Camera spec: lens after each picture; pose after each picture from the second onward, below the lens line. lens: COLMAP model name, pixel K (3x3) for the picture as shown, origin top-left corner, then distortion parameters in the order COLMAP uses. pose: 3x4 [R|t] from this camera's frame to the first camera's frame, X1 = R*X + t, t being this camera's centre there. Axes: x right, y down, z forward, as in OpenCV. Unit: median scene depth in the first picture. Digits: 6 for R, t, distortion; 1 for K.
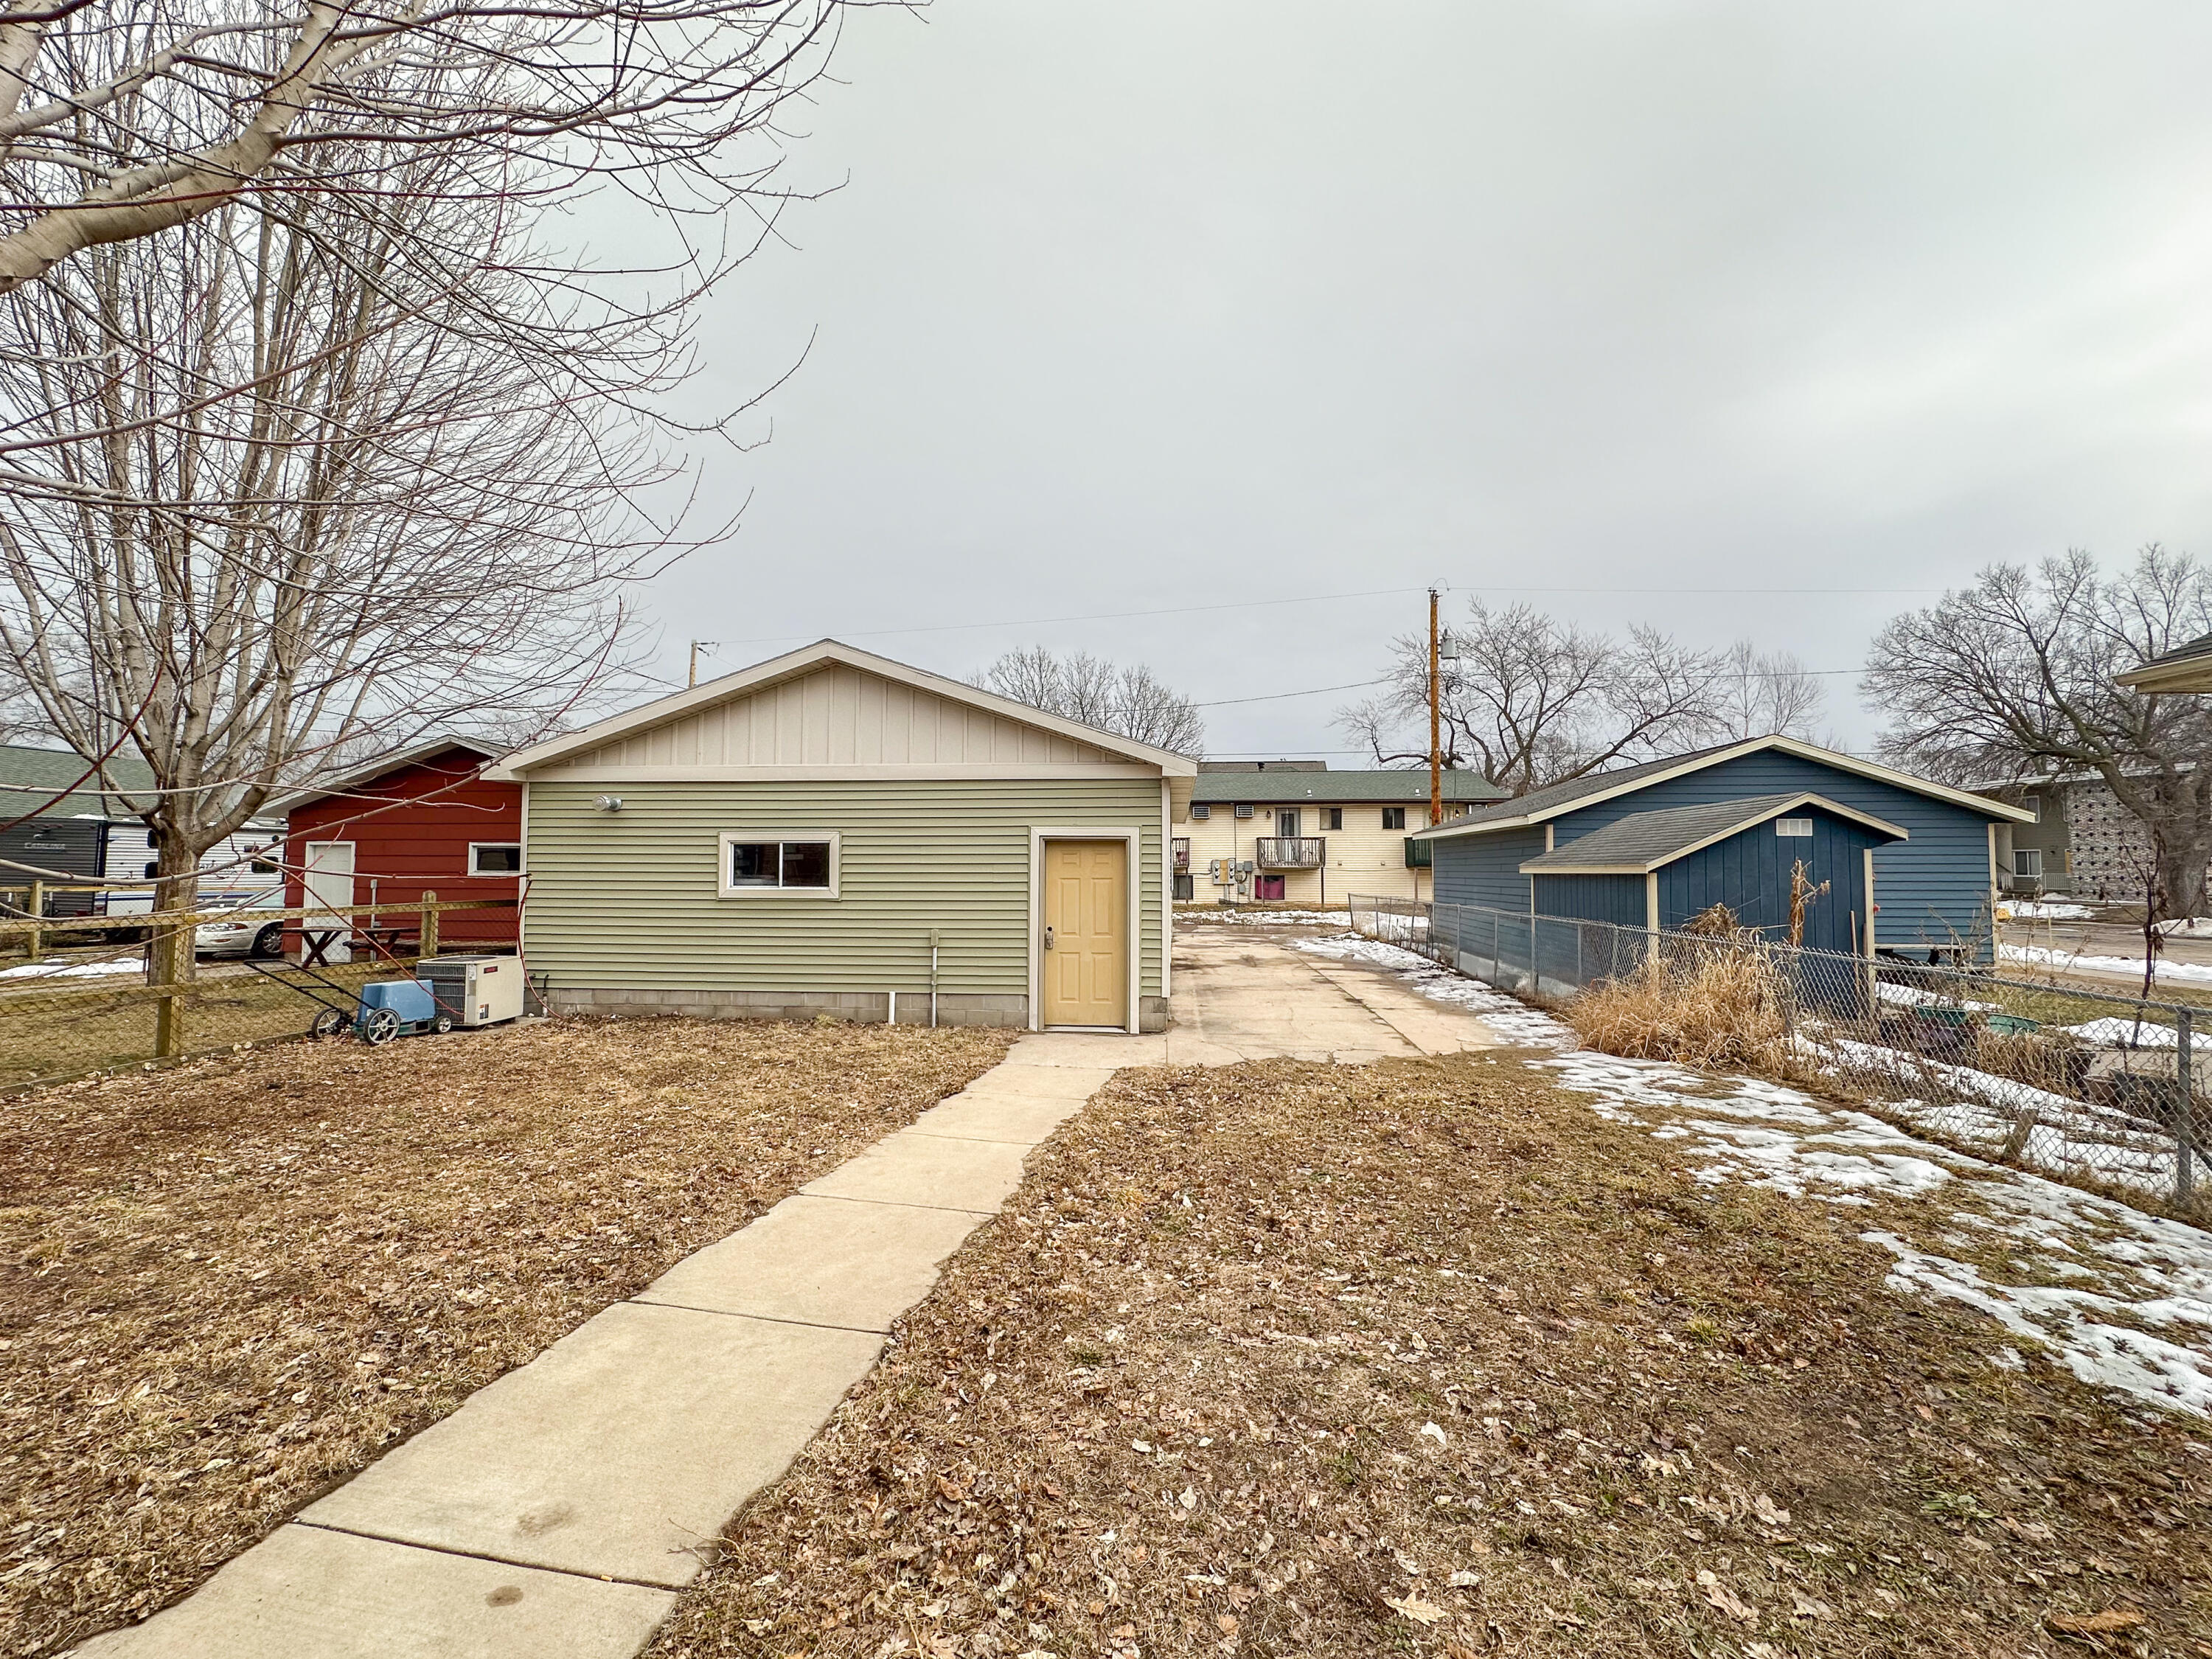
lens RADIAL K [[877.3, 0, 1106.0], [0, 877.3, 829.5], [0, 0, 1]] dist [-0.002244, 0.000547]
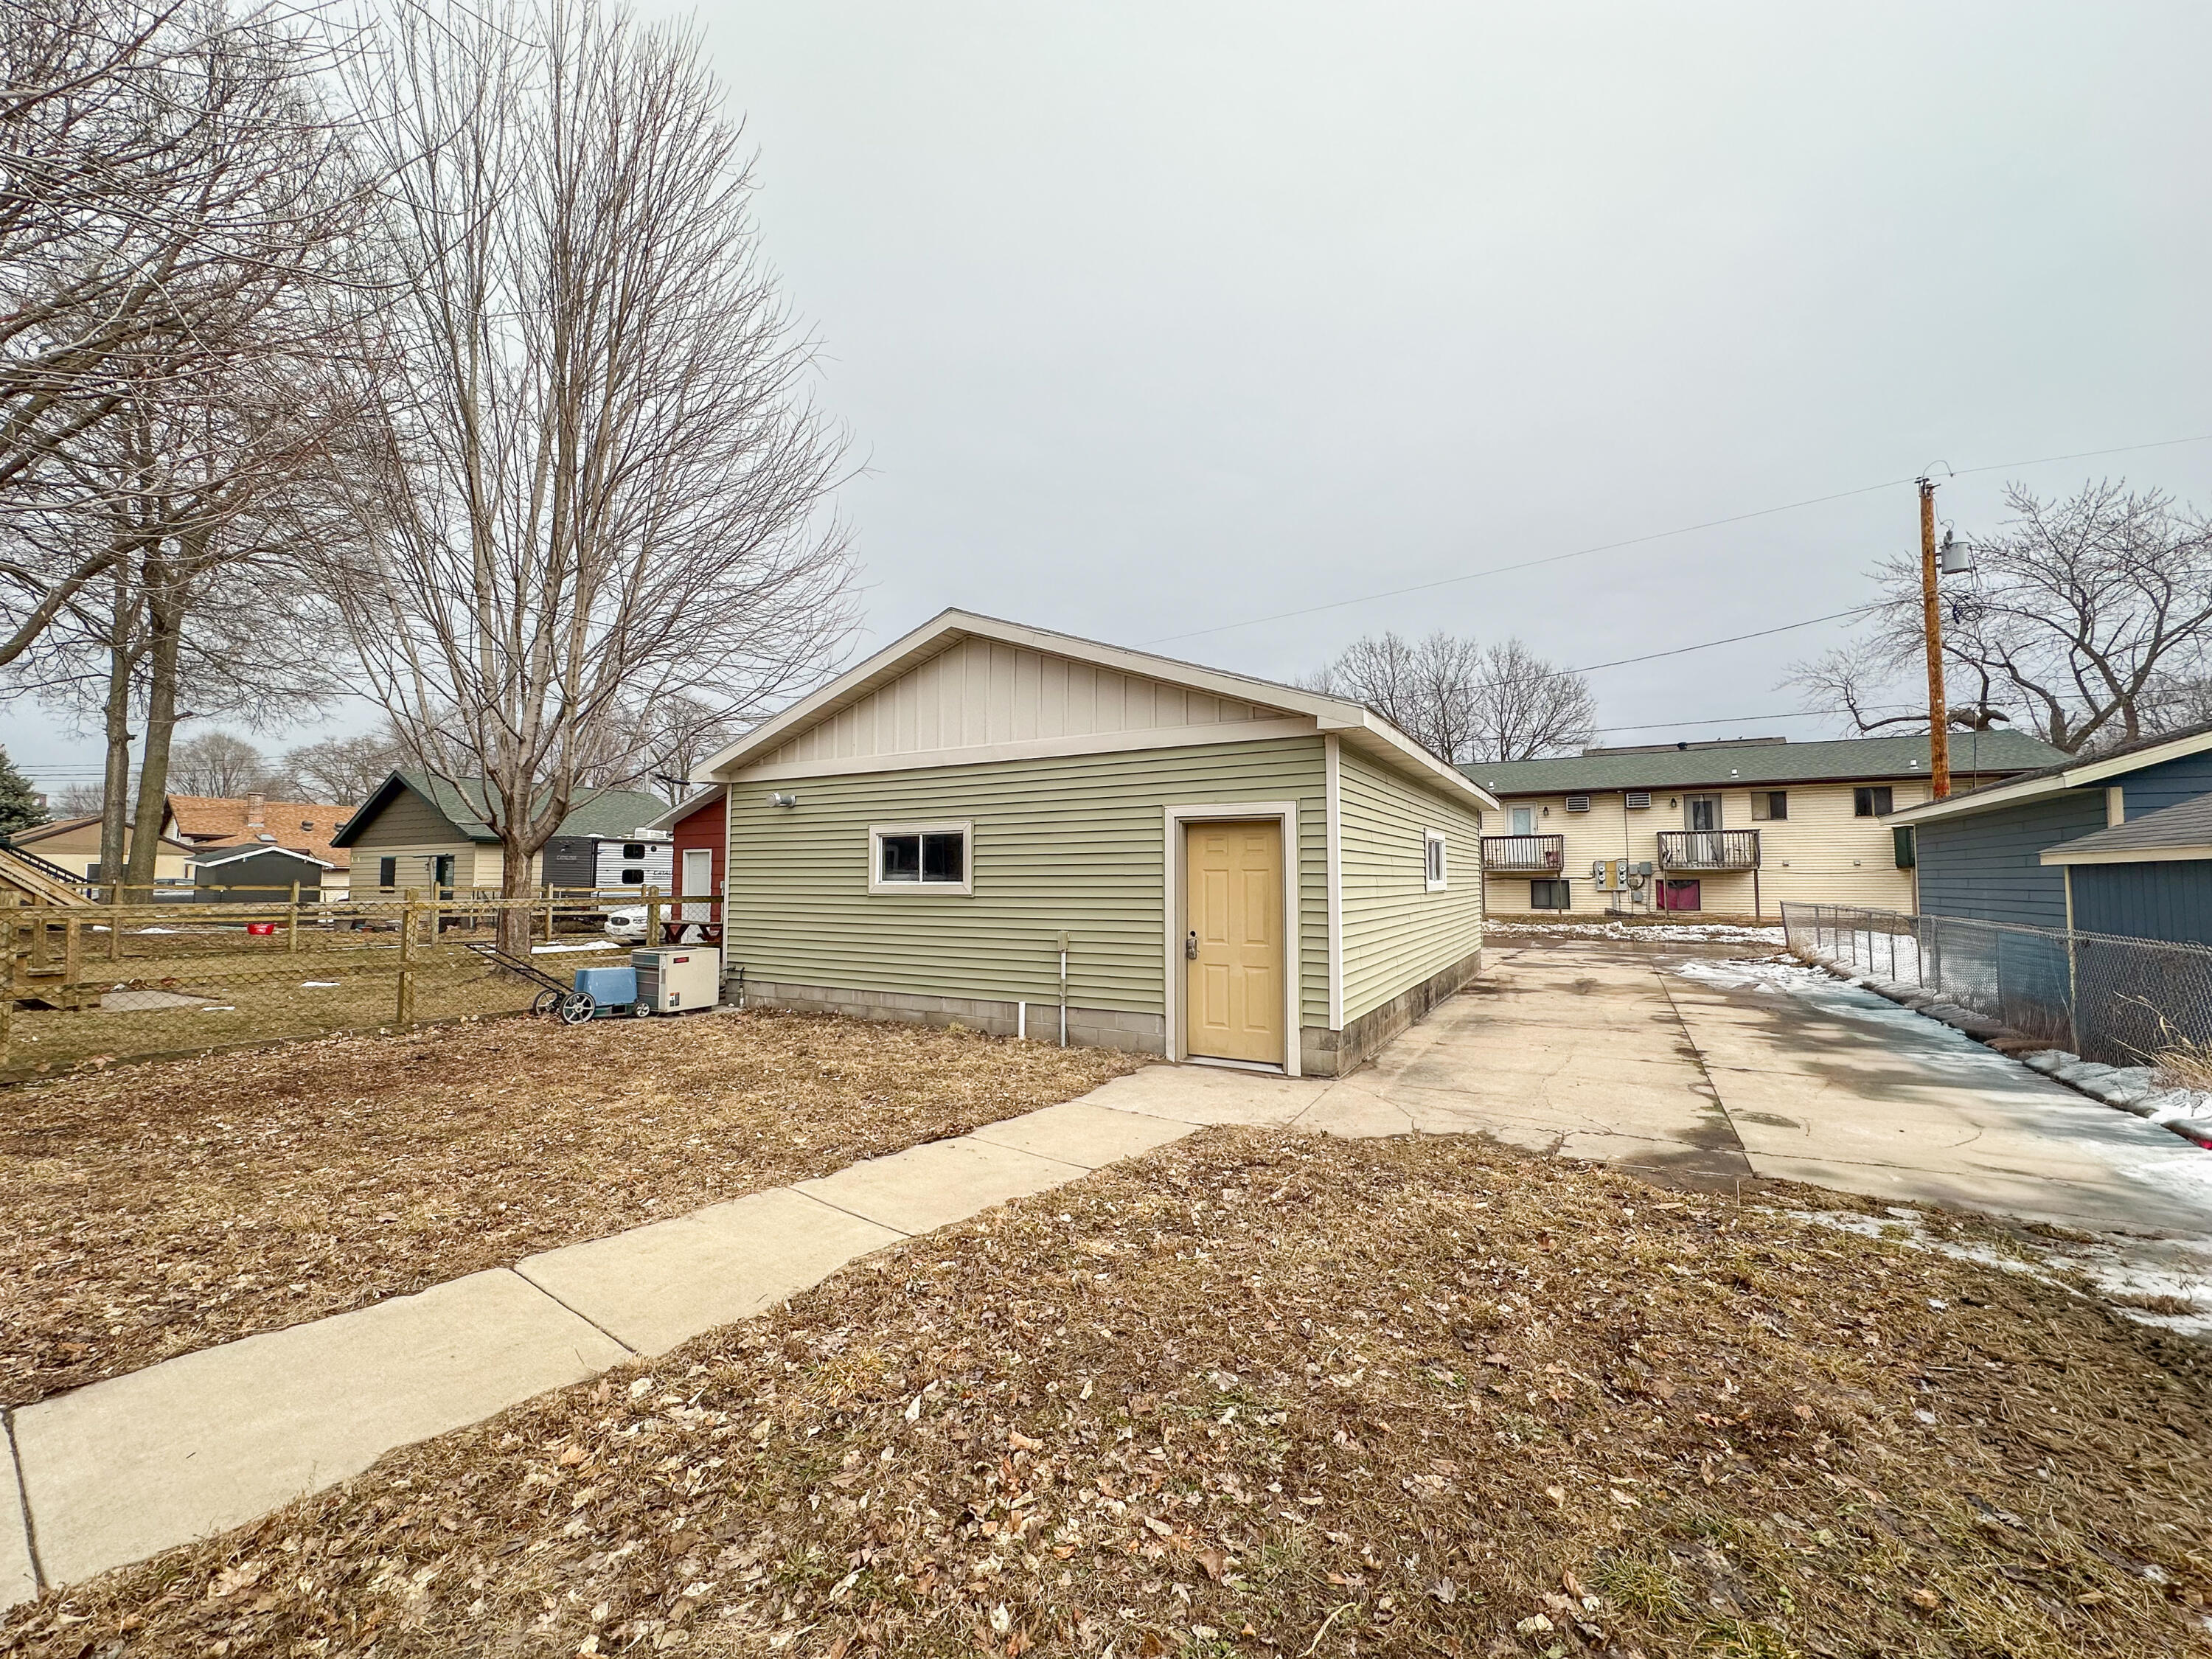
lens RADIAL K [[877.3, 0, 1106.0], [0, 877.3, 829.5], [0, 0, 1]] dist [-0.002244, 0.000547]
pose [[0.907357, -0.026996, -0.419494, 0.196996], [0.022559, 0.999625, -0.015535, 0.028722], [0.419756, 0.004632, 0.907625, 0.238283]]
